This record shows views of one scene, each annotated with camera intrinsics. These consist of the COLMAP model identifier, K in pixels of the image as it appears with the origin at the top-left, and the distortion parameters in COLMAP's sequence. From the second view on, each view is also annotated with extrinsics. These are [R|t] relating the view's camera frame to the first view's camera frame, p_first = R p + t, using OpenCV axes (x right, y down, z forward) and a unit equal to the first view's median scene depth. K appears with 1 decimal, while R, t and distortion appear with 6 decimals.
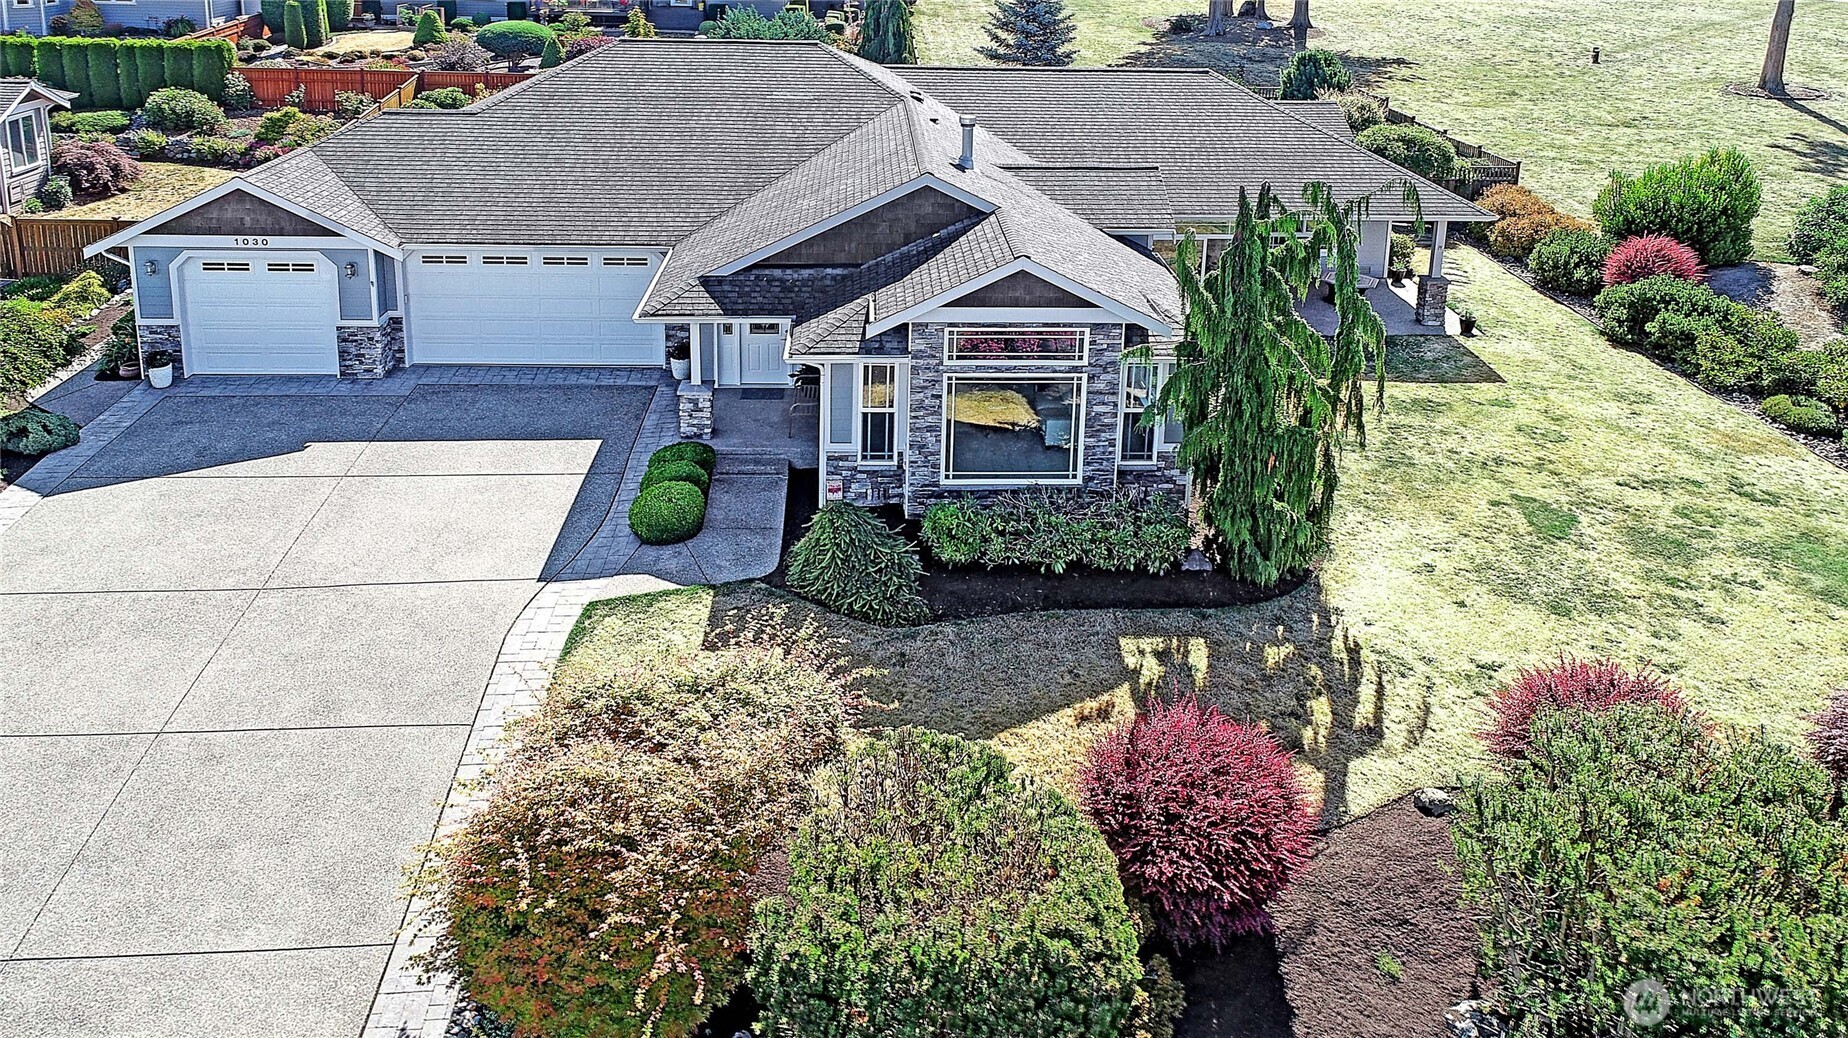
lens RADIAL K [[1250.6, 0, 924.0], [0, 1250.6, 519.0], [0, 0, 1]] dist [0.000978, -0.000158]
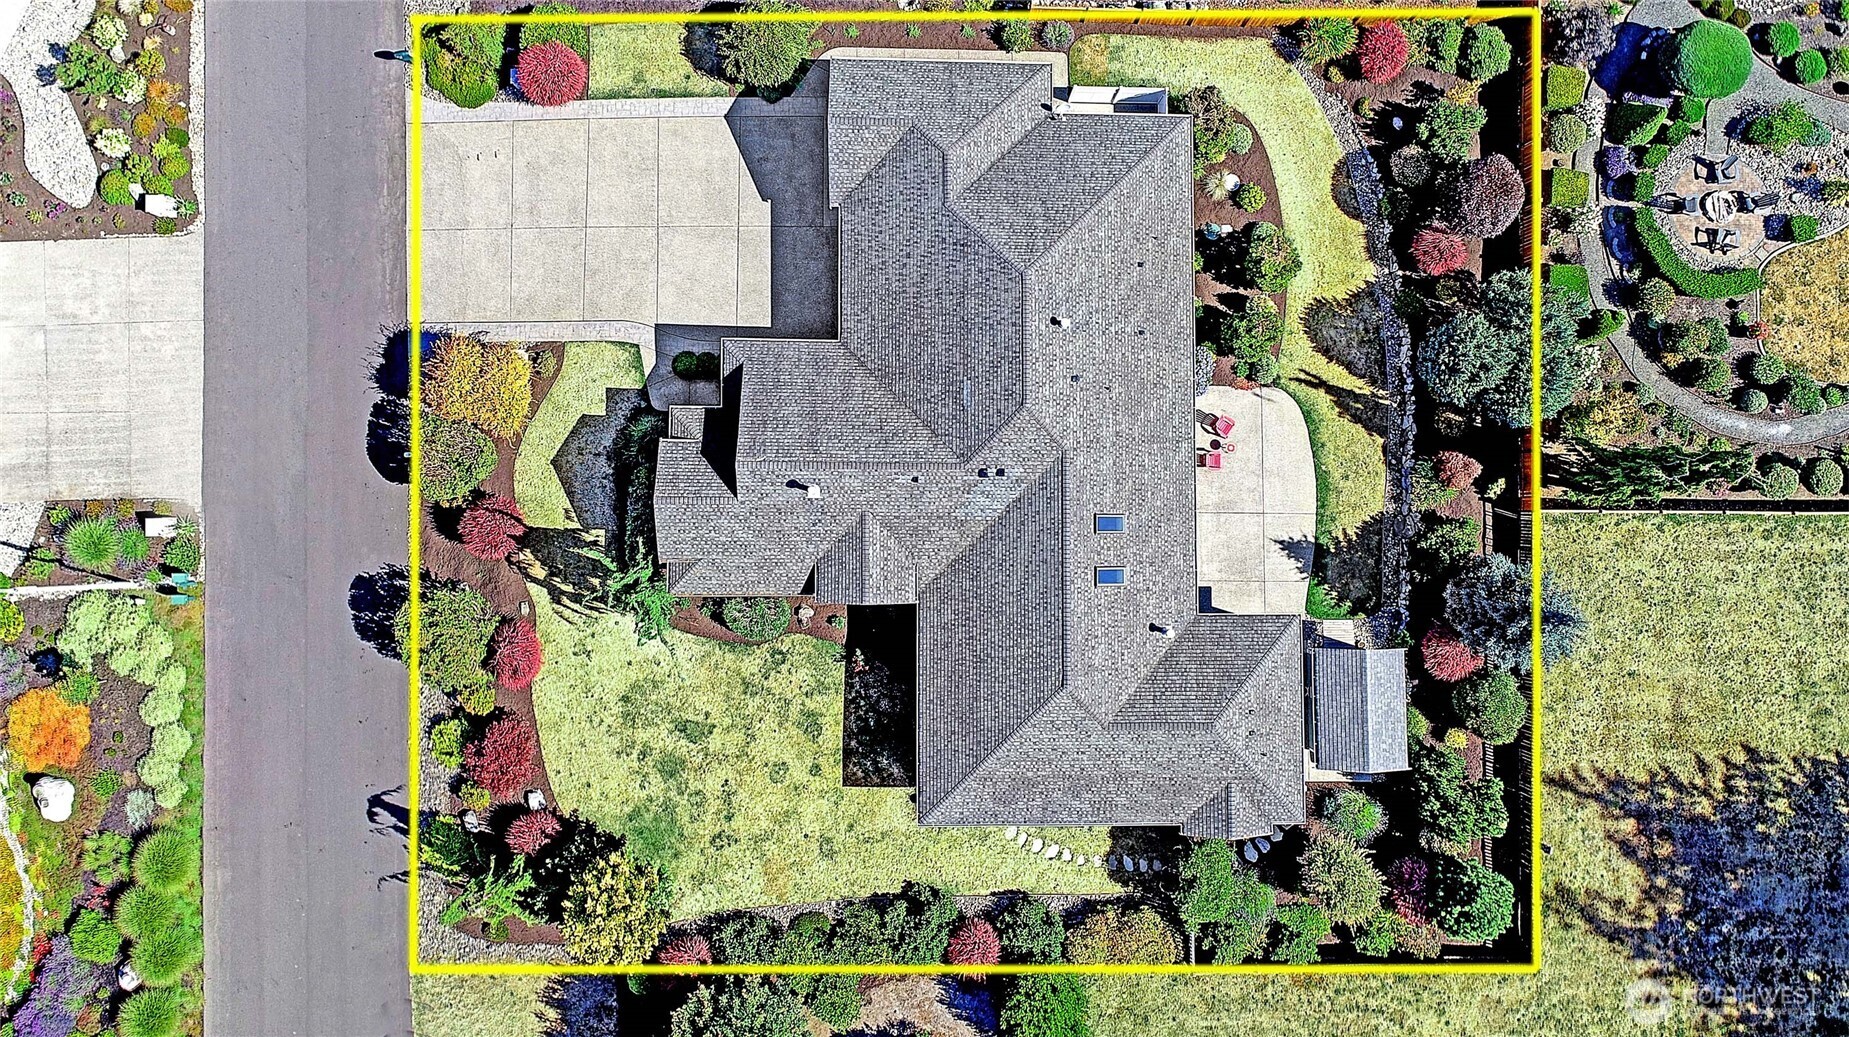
lens RADIAL K [[1251.3, 0, 924.5], [0, 1251.3, 518.5], [0, 0, 1]] dist [0.000978, -0.000158]
pose [[-0.058504, 0.996834, -0.053840, 0.245360], [-0.431955, 0.023345, 0.901593, -2.875318], [0.899996, 0.076003, 0.429222, 0.422220]]
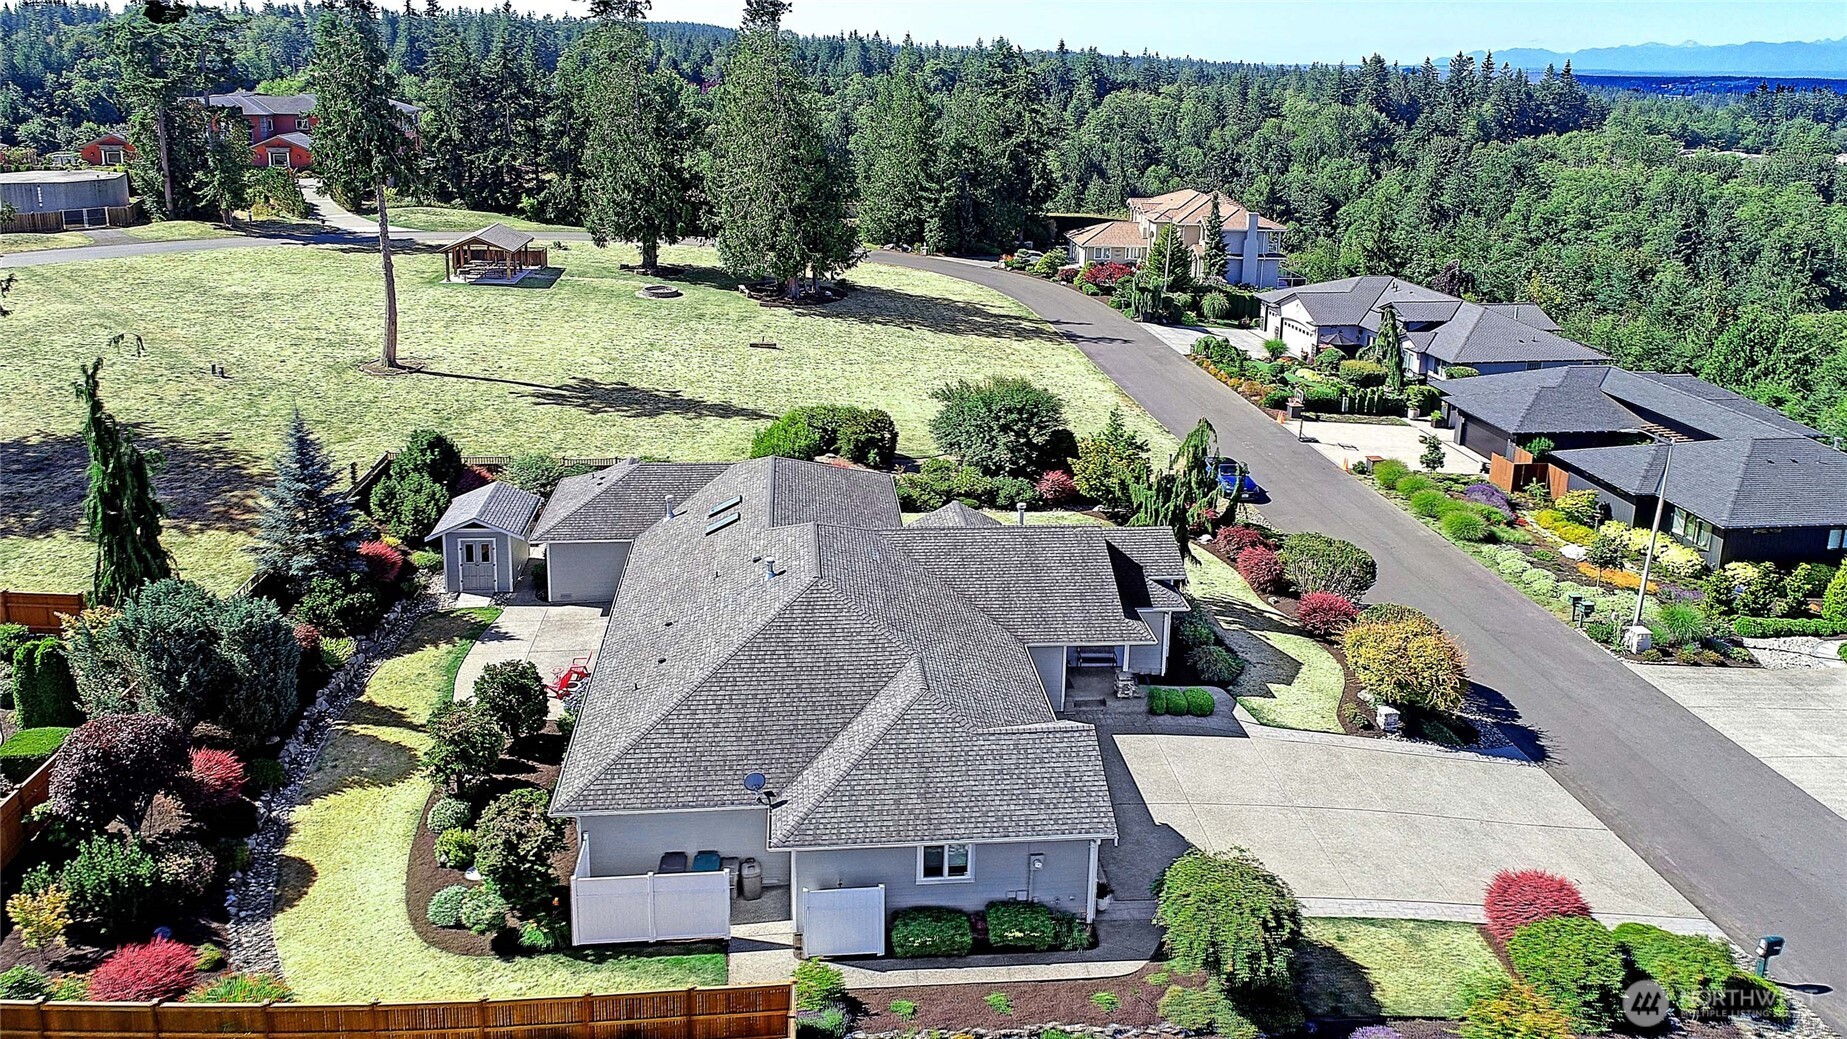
lens RADIAL K [[1249.9, 0, 923.5], [0, 1249.9, 519.5], [0, 0, 1]] dist [0.000978, -0.000158]
pose [[-0.048059, -0.363775, 0.930246, -2.410041], [0.374487, 0.856827, 0.354411, -1.405618], [-0.925986, 0.365398, 0.095051, 1.283857]]
